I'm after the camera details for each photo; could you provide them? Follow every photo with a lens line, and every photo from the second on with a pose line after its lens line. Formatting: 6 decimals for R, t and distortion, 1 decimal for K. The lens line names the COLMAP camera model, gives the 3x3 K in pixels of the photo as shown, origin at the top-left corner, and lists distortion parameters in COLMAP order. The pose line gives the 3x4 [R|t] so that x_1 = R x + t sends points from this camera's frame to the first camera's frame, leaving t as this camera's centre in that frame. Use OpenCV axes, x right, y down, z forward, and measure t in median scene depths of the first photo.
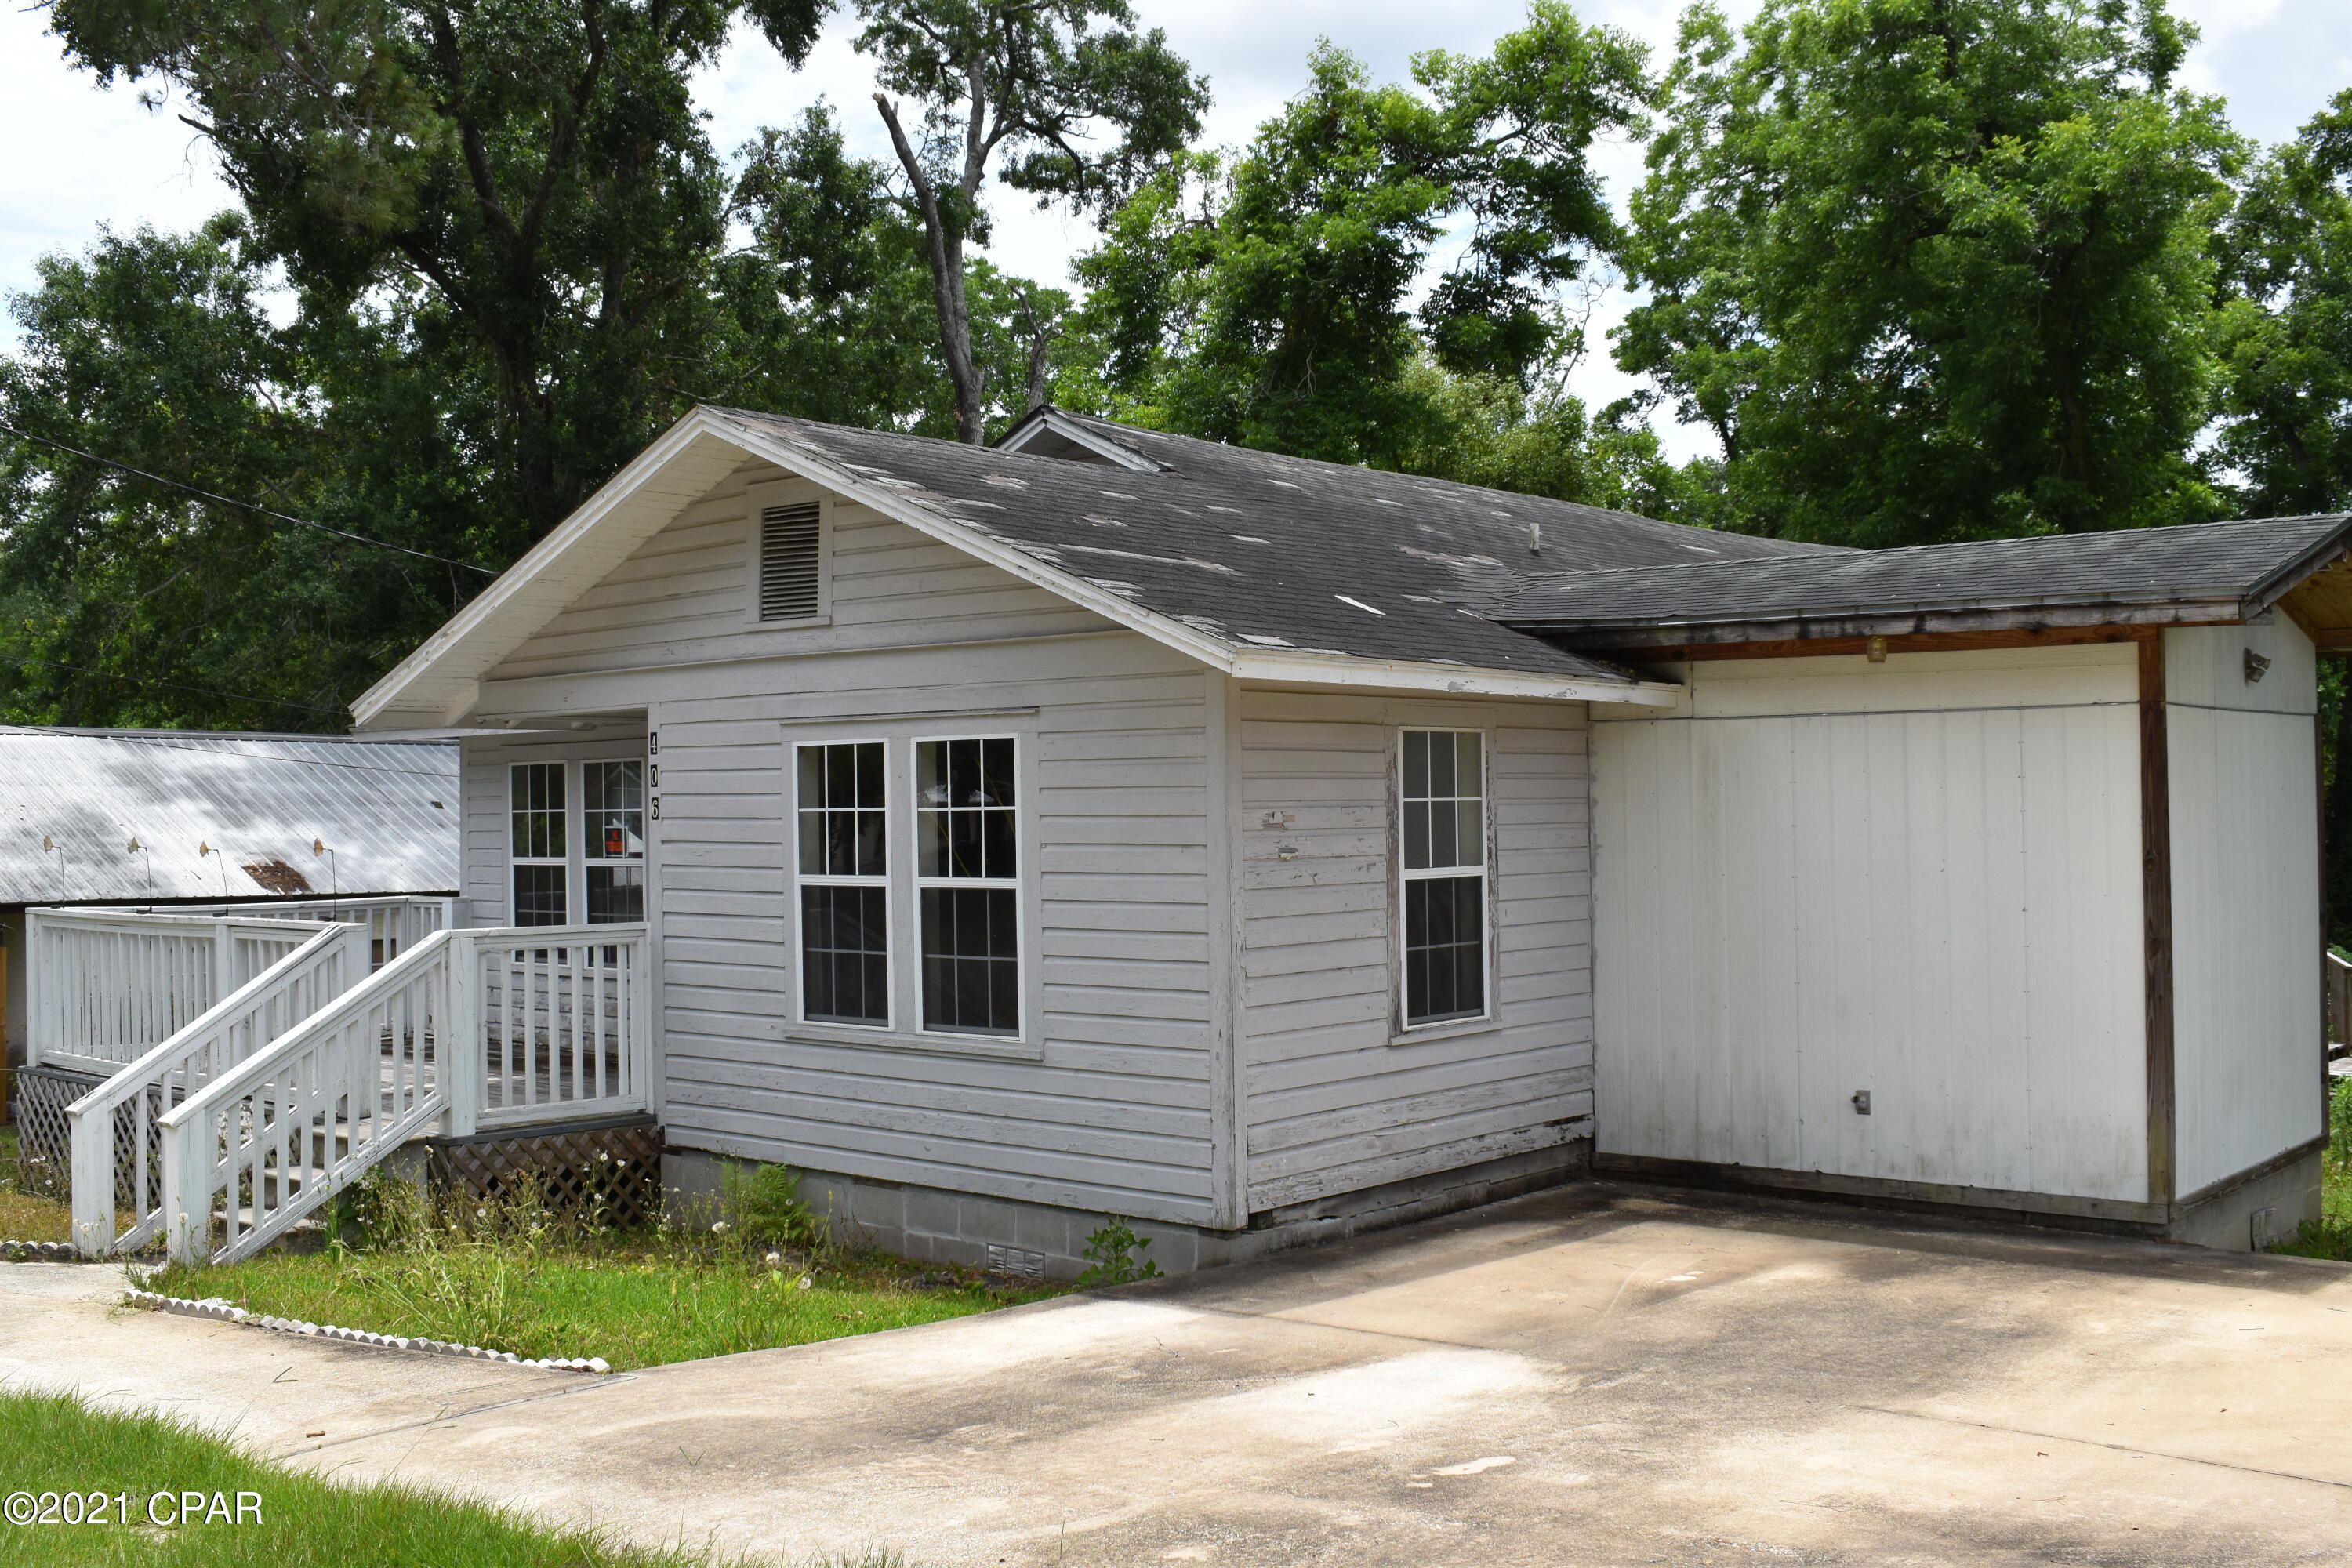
lens RADIAL K [[2394.5, 0, 1191.9], [0, 2394.5, 776.3], [0, 0, 1]] dist [-0.077747, 0.019556]
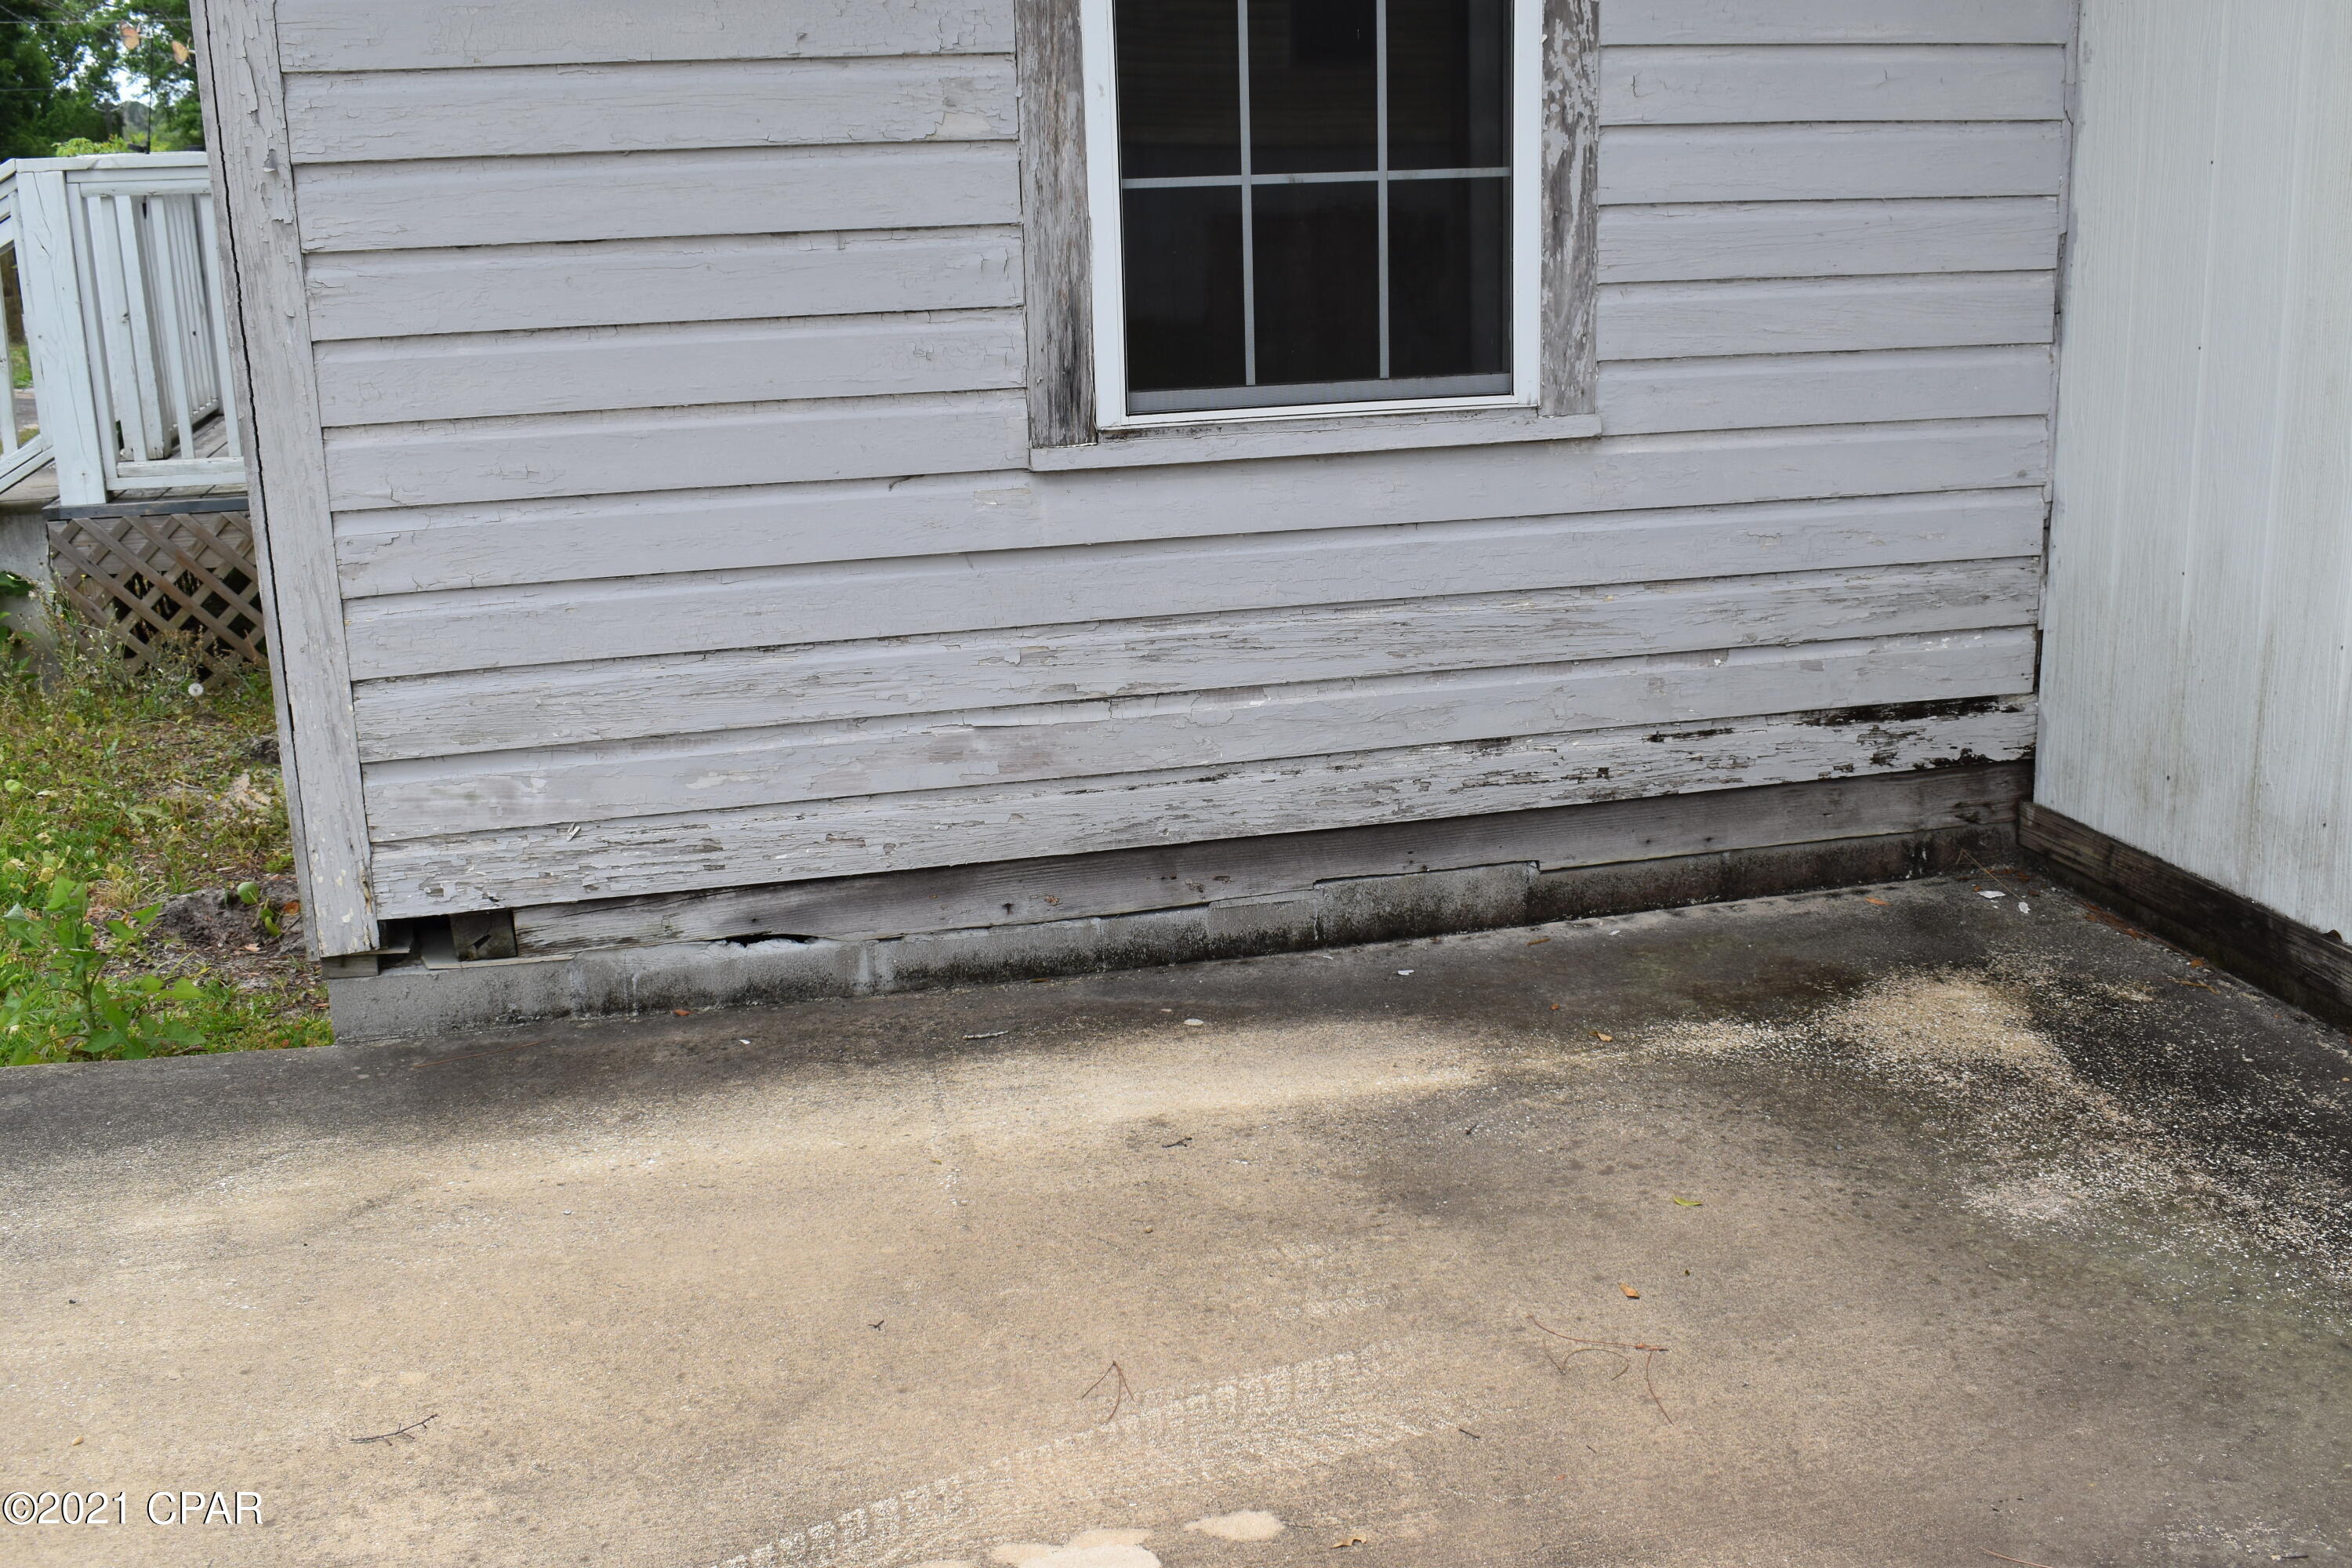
lens RADIAL K [[2394.5, 0, 1191.9], [0, 2394.5, 776.3], [0, 0, 1]] dist [-0.077747, 0.019556]
pose [[0.811984, 0.147357, -0.564772, 0.292100], [0.021699, 0.959317, 0.281495, 0.057915], [0.583276, -0.240824, 0.775753, 0.722167]]
